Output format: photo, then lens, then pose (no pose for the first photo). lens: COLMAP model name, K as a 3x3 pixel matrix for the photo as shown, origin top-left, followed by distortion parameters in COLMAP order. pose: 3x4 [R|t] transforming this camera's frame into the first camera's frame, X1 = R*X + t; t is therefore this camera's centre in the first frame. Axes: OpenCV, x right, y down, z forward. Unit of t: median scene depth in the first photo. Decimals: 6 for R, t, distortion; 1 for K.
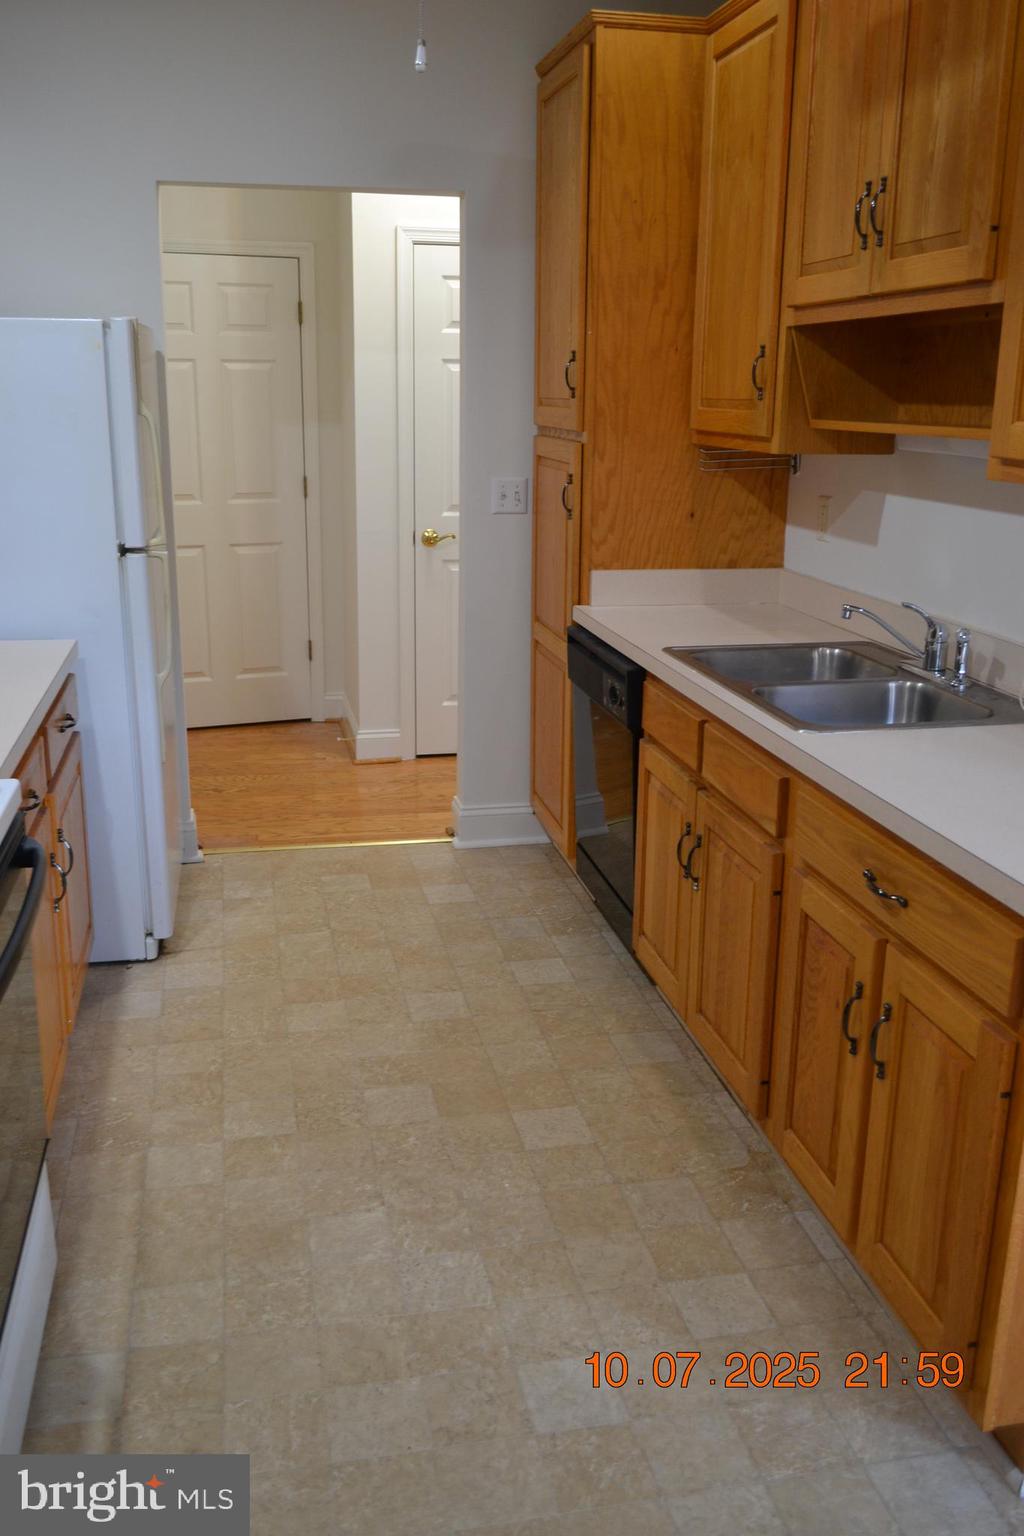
lens RADIAL K [[1335.5, 0, 512.0], [0, 1335.5, 768.0], [0, 0, 1]] dist [-0.006801, -0.009157]
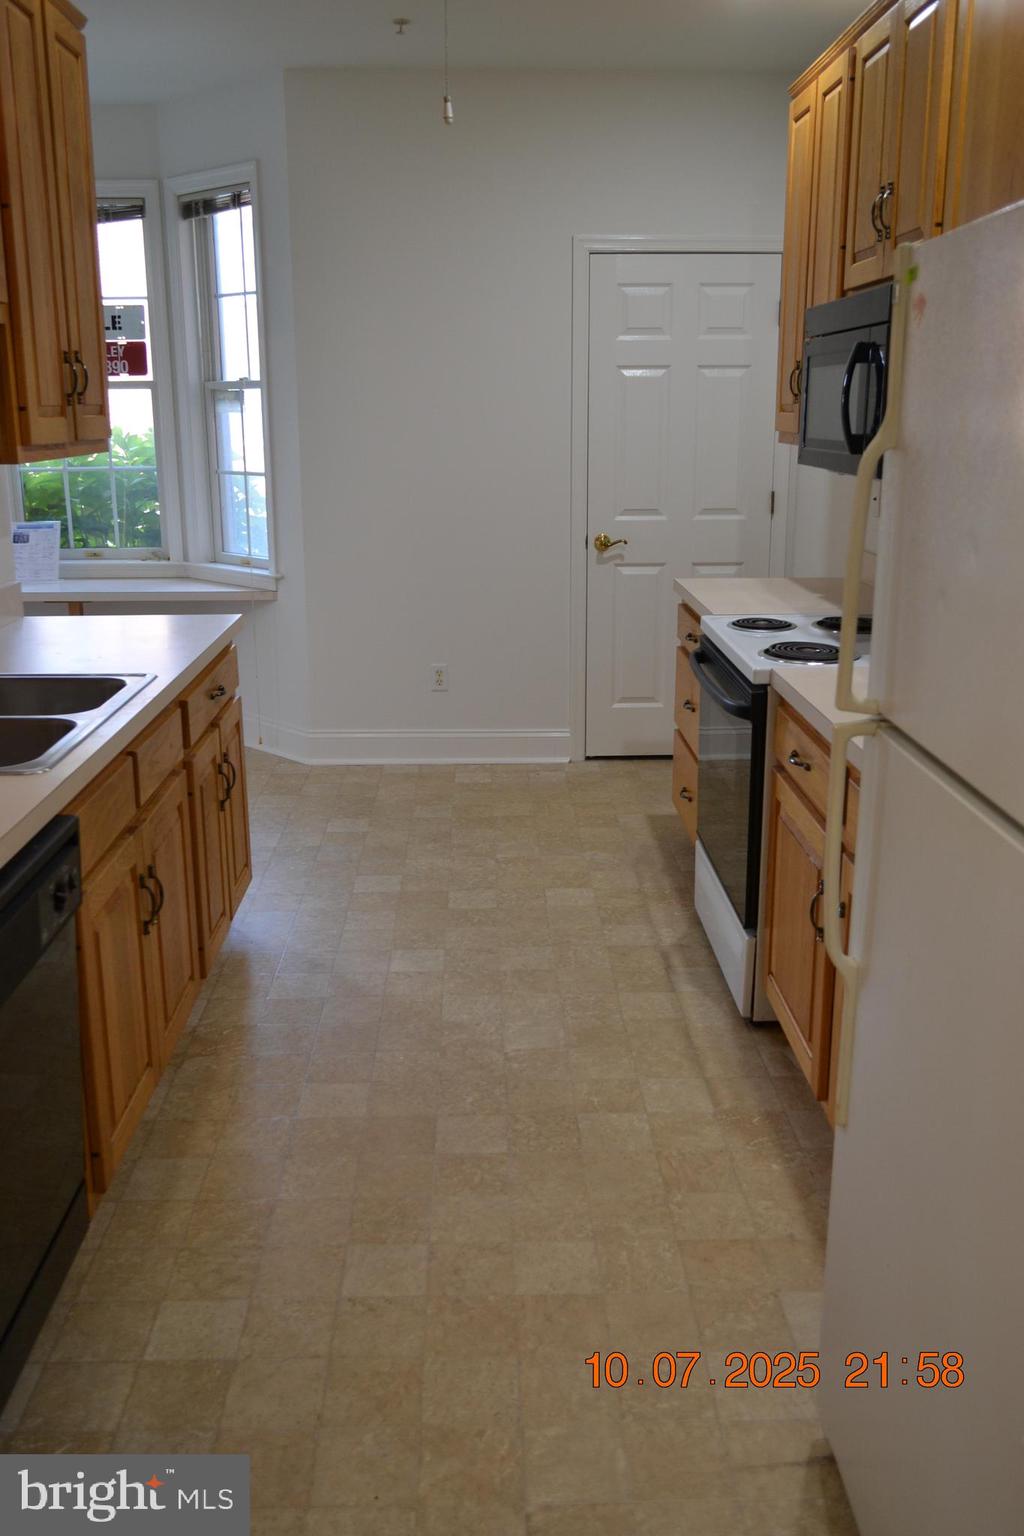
lens RADIAL K [[1335.5, 0, 512.0], [0, 1335.5, 768.0], [0, 0, 1]] dist [-0.006801, -0.009157]
pose [[-0.984168, -0.053883, 0.168850, -0.274453], [0.041498, 0.856133, 0.515086, -0.496395], [-0.172312, 0.513938, -0.840343, 1.756076]]
